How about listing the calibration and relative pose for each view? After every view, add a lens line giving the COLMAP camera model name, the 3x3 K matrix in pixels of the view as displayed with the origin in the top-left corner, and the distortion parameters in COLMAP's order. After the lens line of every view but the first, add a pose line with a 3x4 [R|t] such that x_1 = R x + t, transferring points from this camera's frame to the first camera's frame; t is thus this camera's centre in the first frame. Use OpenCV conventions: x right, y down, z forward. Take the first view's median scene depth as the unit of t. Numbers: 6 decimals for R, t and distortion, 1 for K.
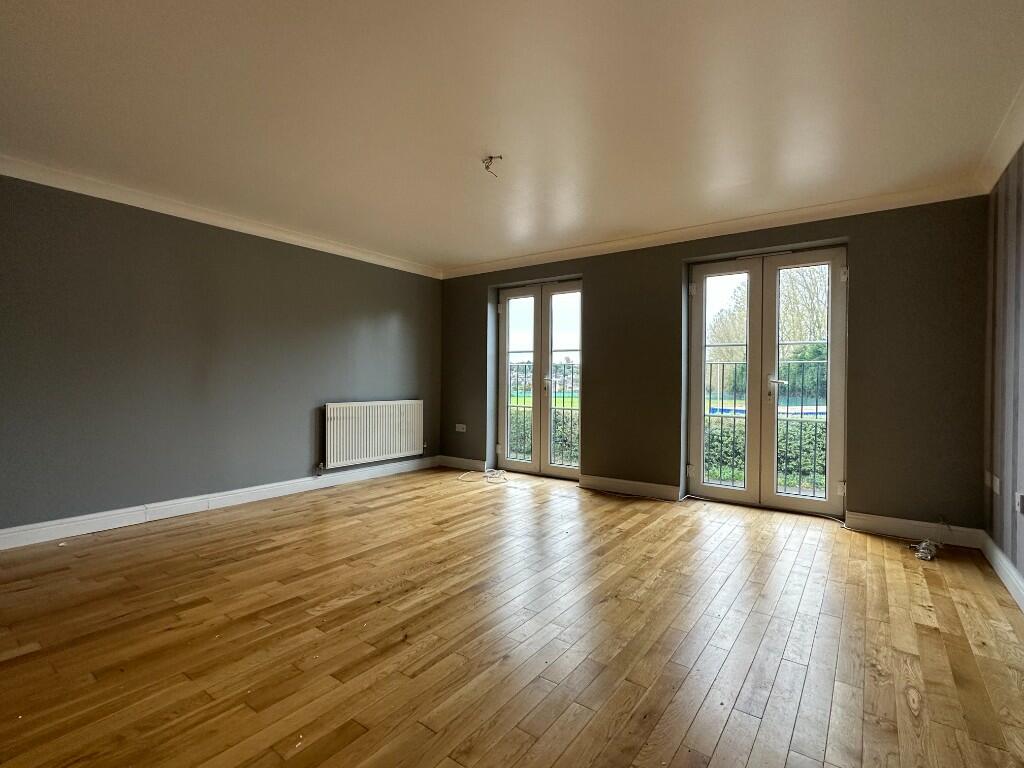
lens RADIAL K [[493.0, 0, 513.4], [0, 493.0, 388.3], [0, 0, 1]] dist [-0.001844, -0.000463]
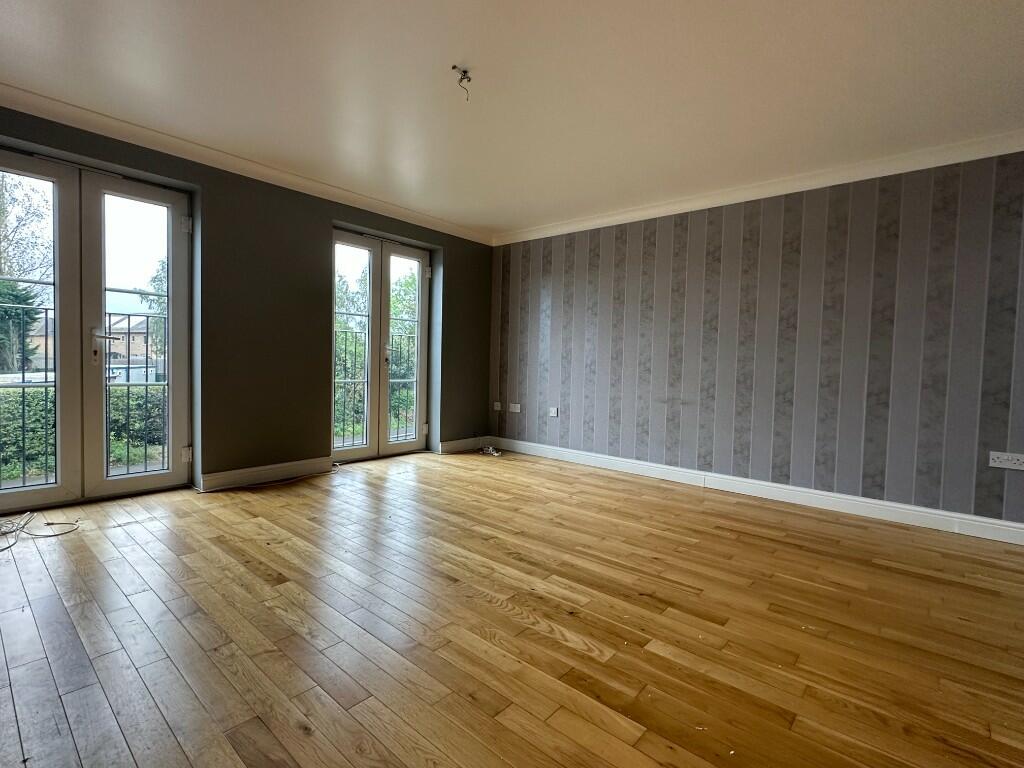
lens RADIAL K [[493.0, 0, 513.6], [0, 493.0, 380.4], [0, 0, 1]] dist [-0.001844, -0.000463]
pose [[0.076596, -0.044146, 0.996084, -0.764726], [-0.007343, 0.998967, 0.044839, 0.006856], [-0.997035, -0.010749, 0.076193, 0.732118]]
